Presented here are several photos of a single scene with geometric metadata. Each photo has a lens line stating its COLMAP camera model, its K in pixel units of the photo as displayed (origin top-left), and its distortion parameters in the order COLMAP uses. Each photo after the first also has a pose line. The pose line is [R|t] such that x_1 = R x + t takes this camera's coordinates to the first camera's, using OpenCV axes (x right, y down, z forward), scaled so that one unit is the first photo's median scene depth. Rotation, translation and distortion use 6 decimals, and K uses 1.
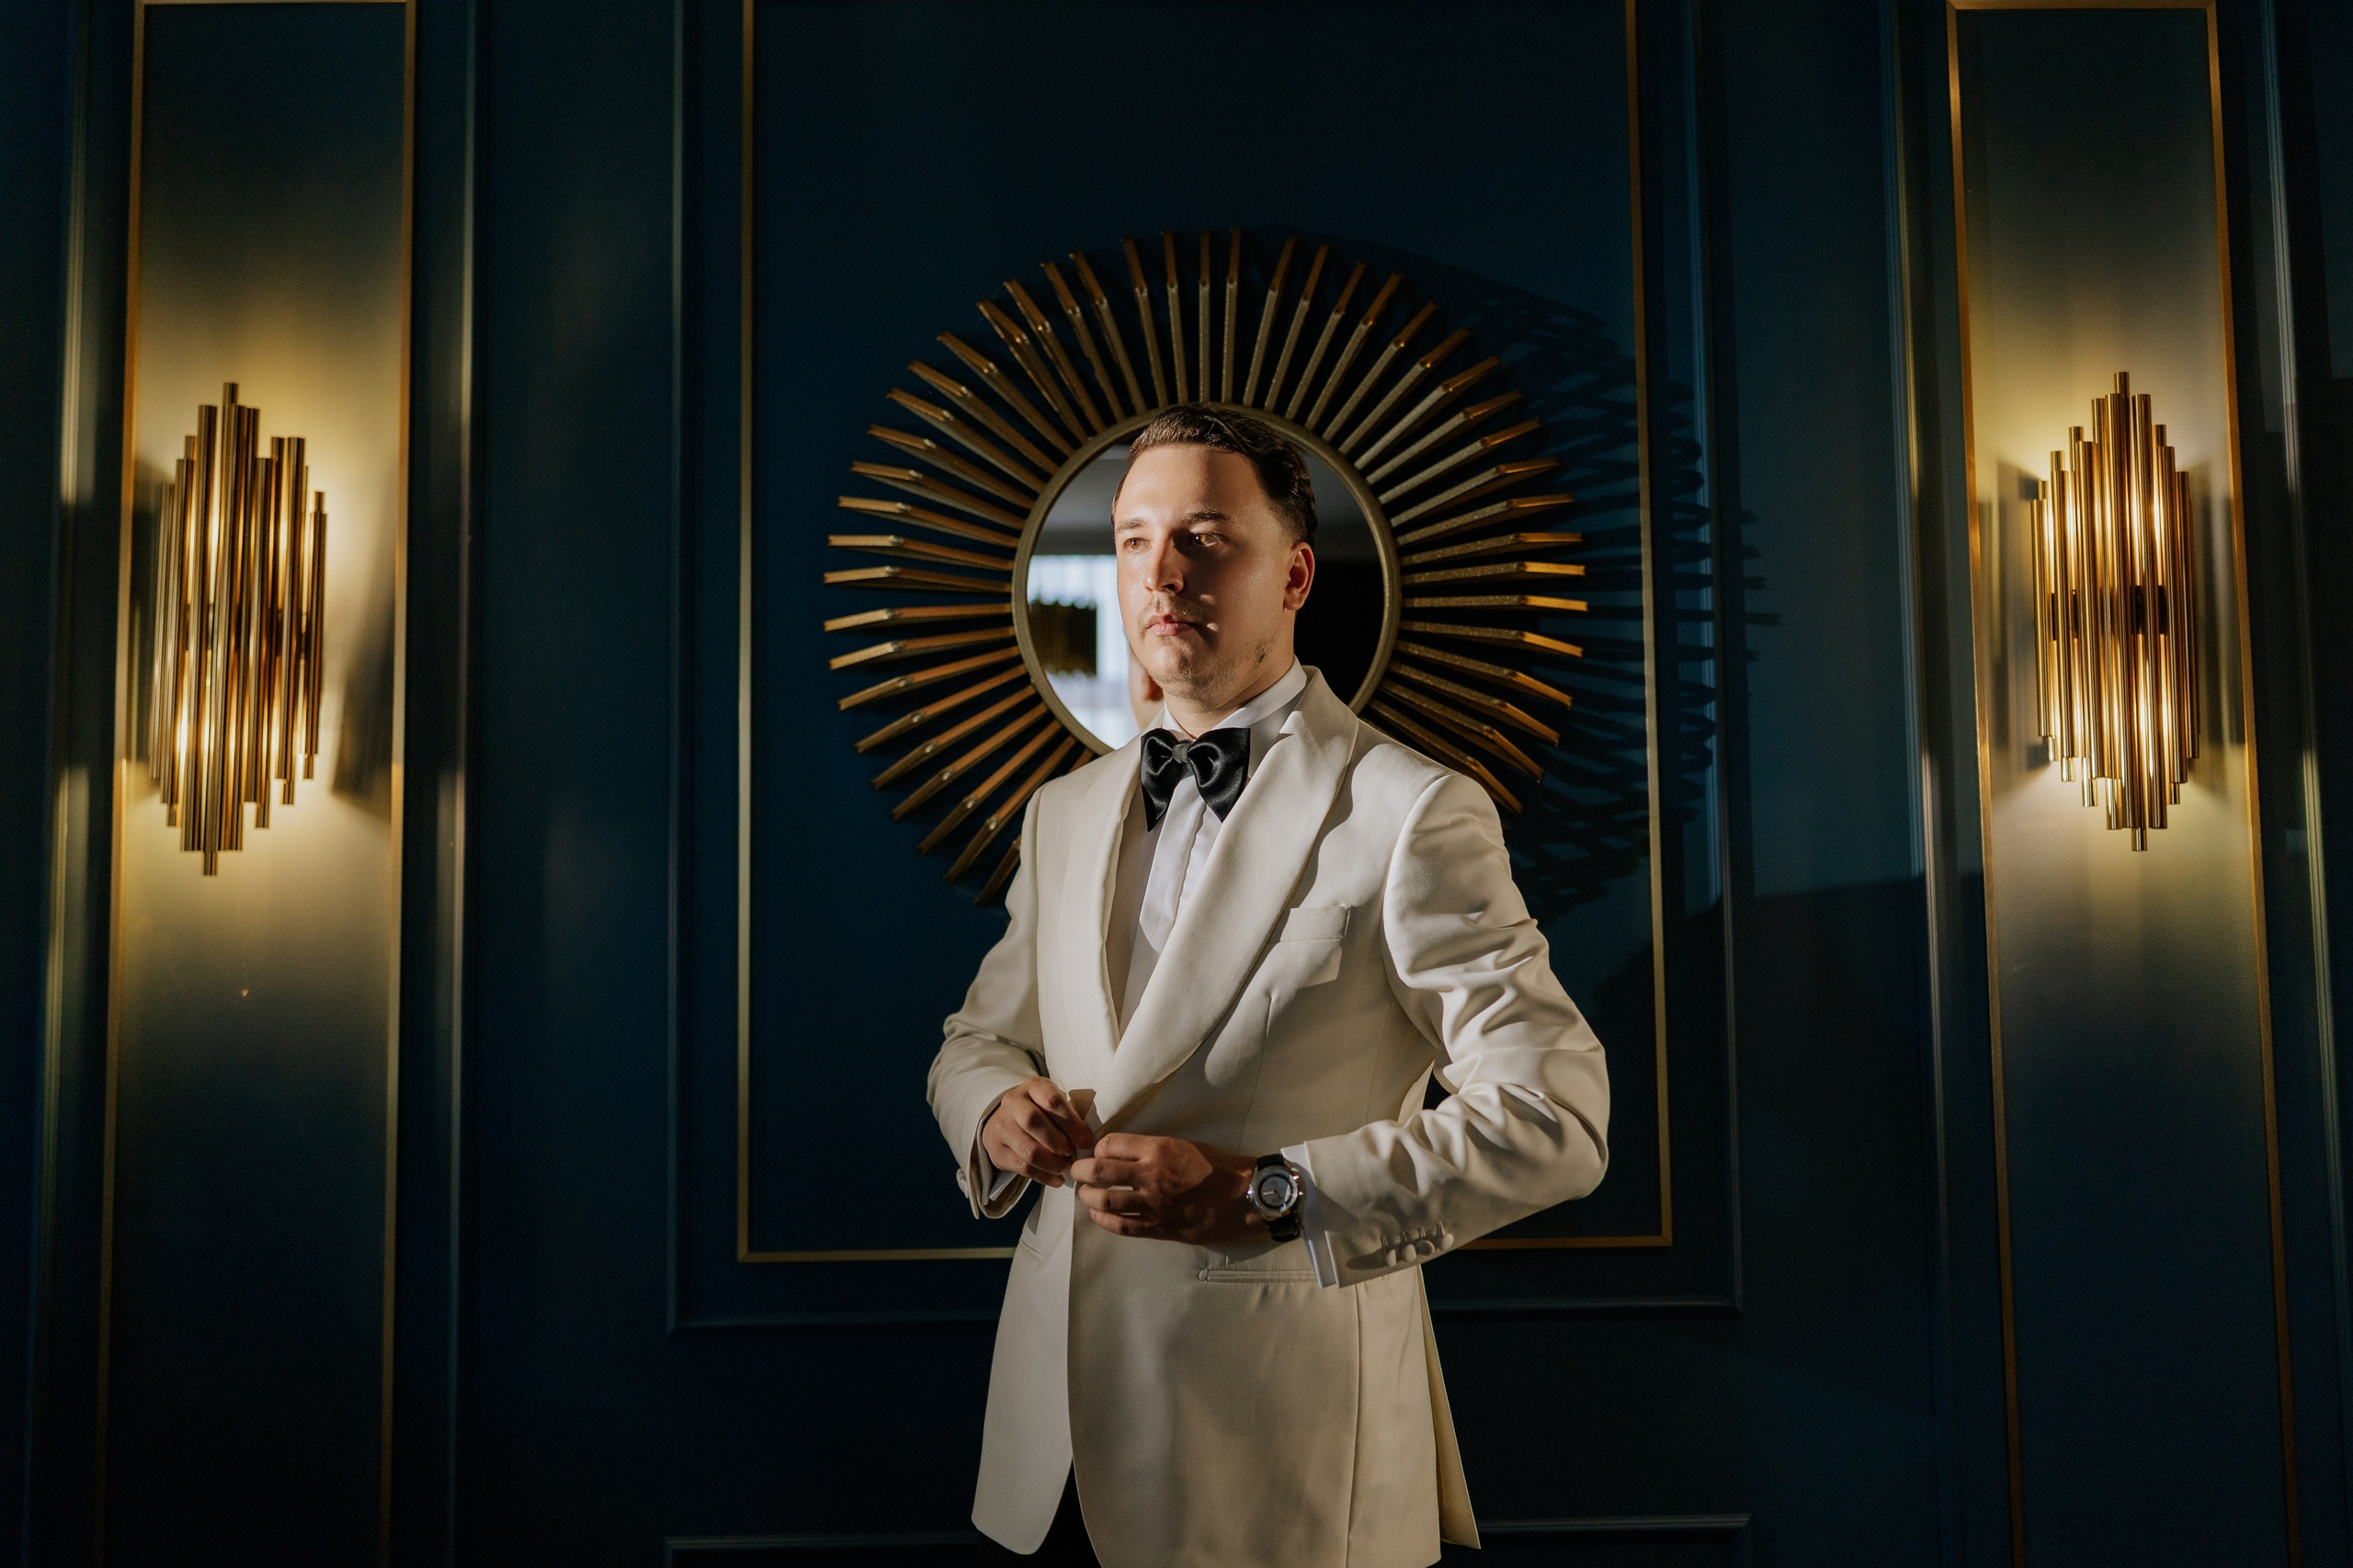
lens RADIAL K [[2357.8, 0, 1178.7], [0, 2357.8, 732.0], [0, 0, 1]] dist [-0.102095, 0.189624]
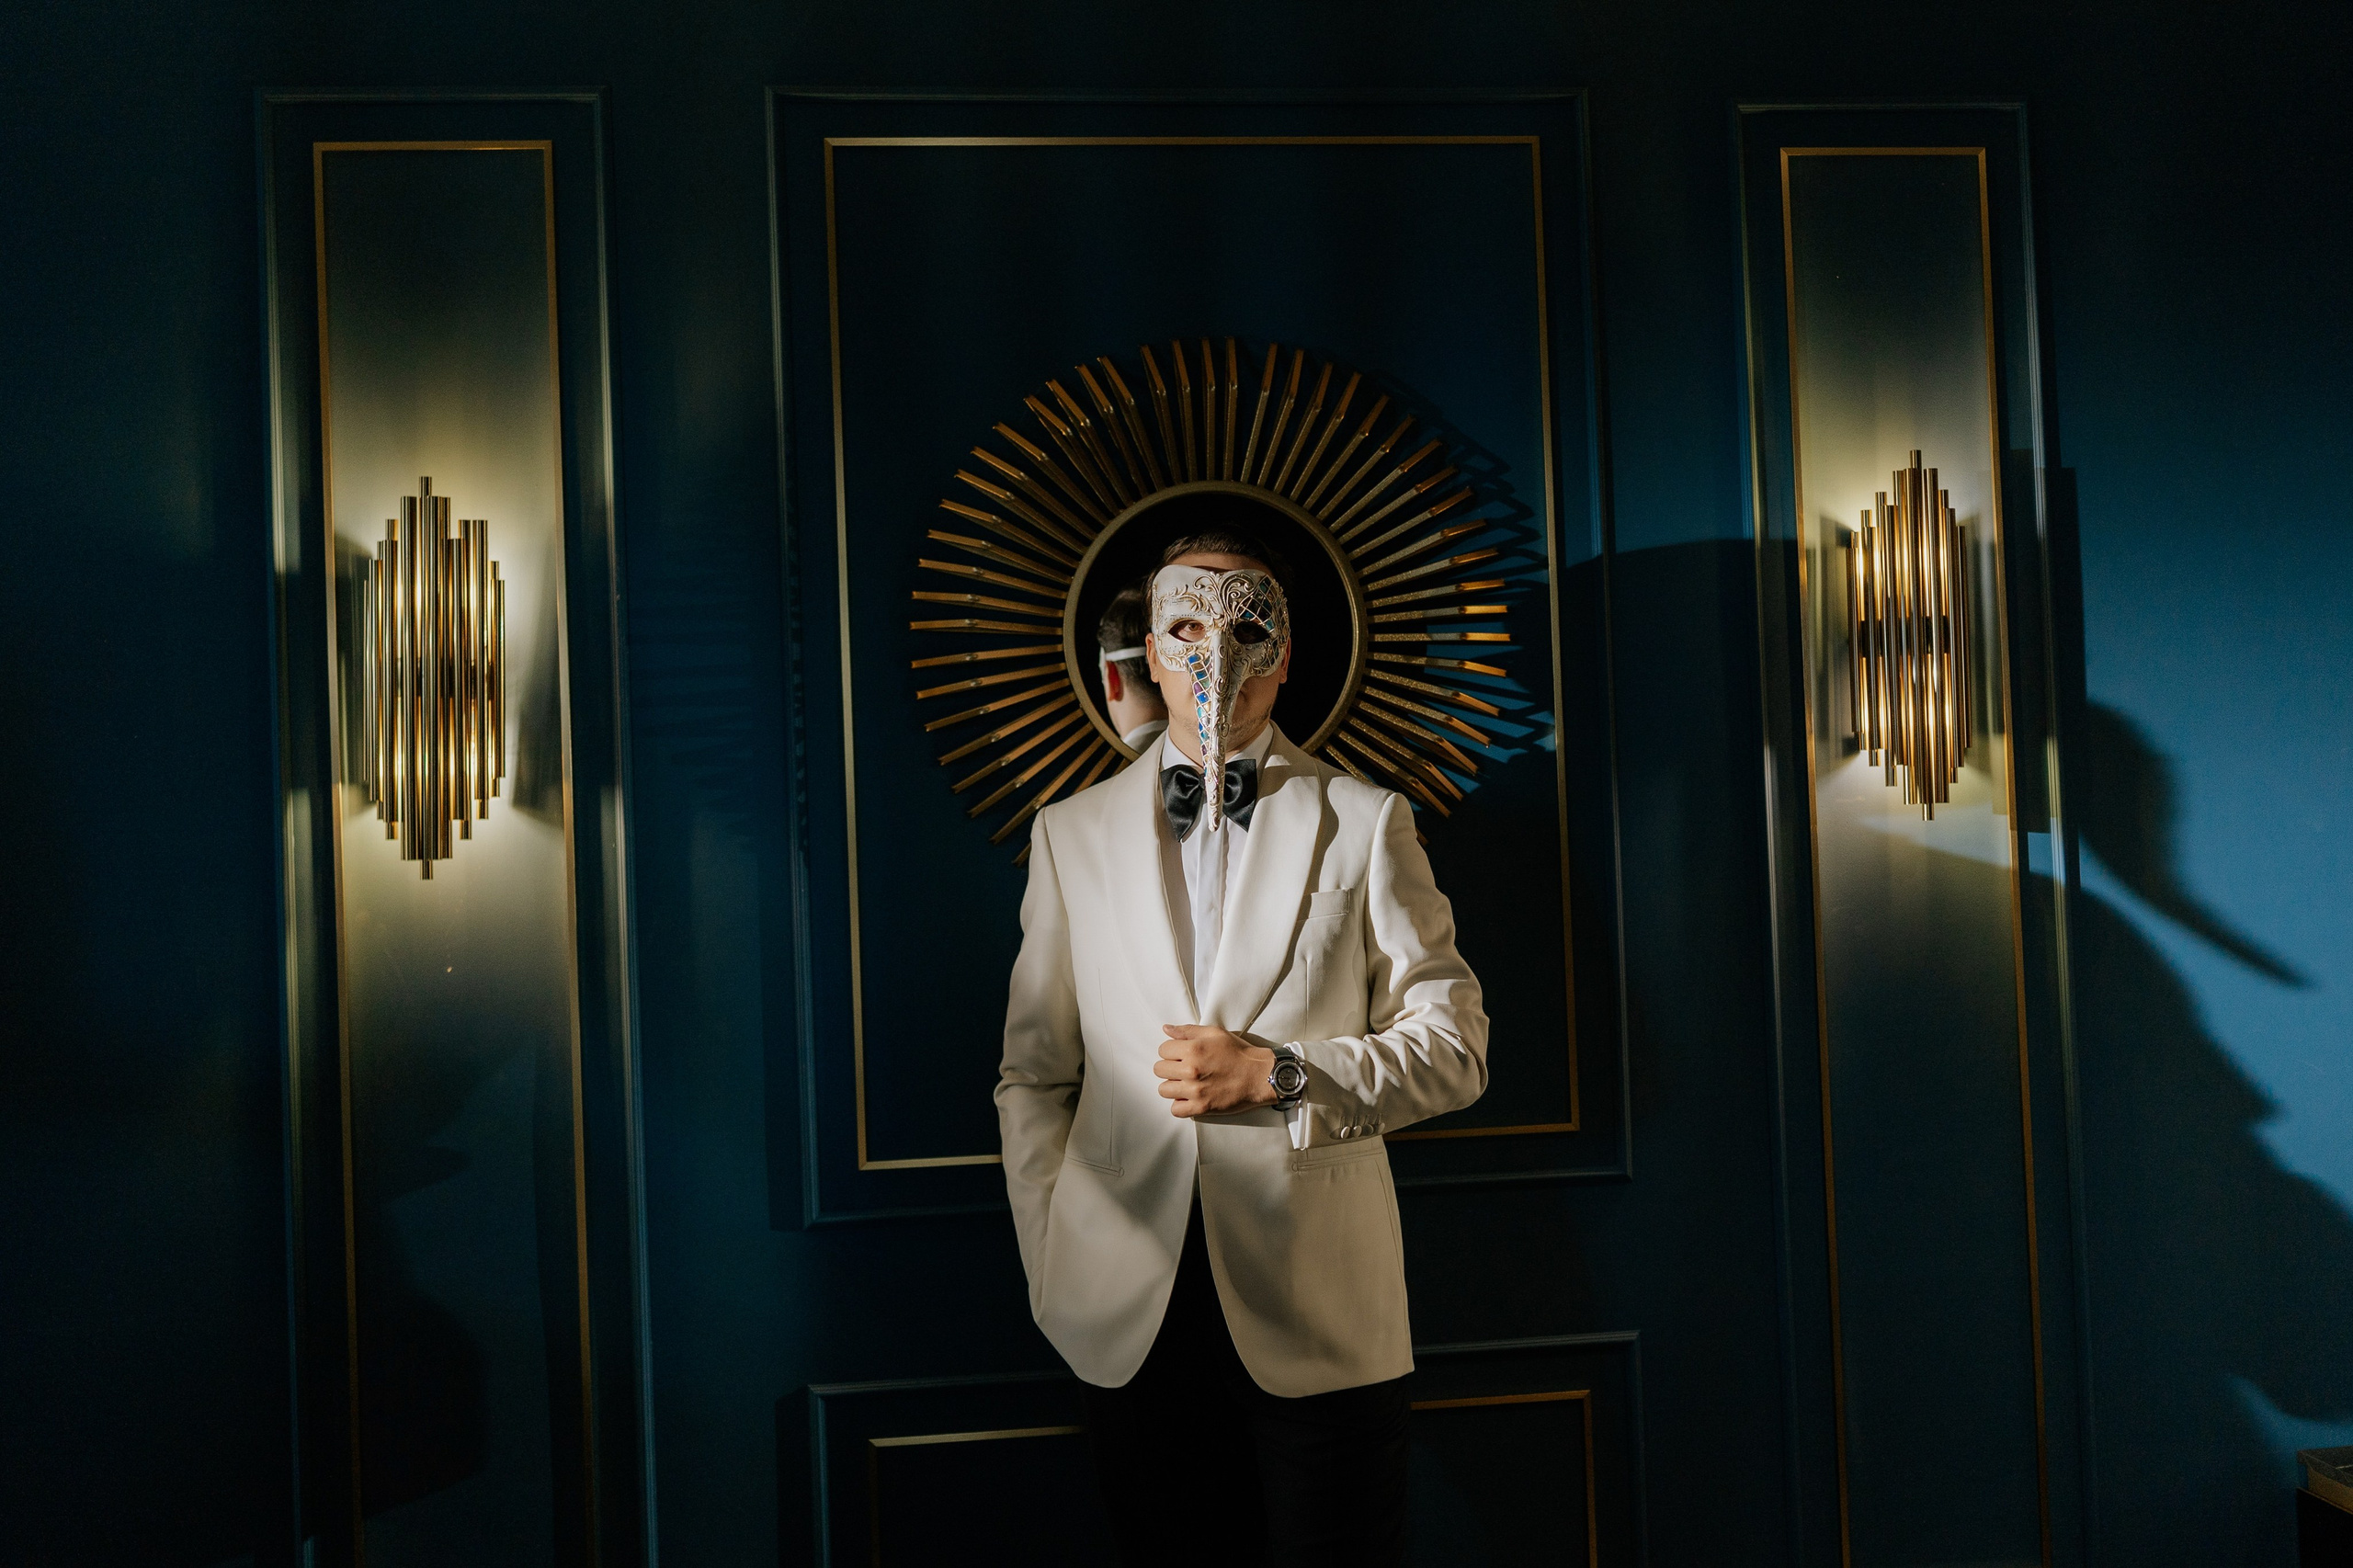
lens RADIAL K [[2357.8, 0, 1178.7], [0, 2357.8, 732.0], [0, 0, 1]] dist [-0.102095, 0.189624]
pose [[0.995169, -0.020038, 0.096106, -0.130519], [0.014286, 0.998086, 0.060164, -0.082161], [-0.097128, -0.058501, 0.993551, -0.259007]]
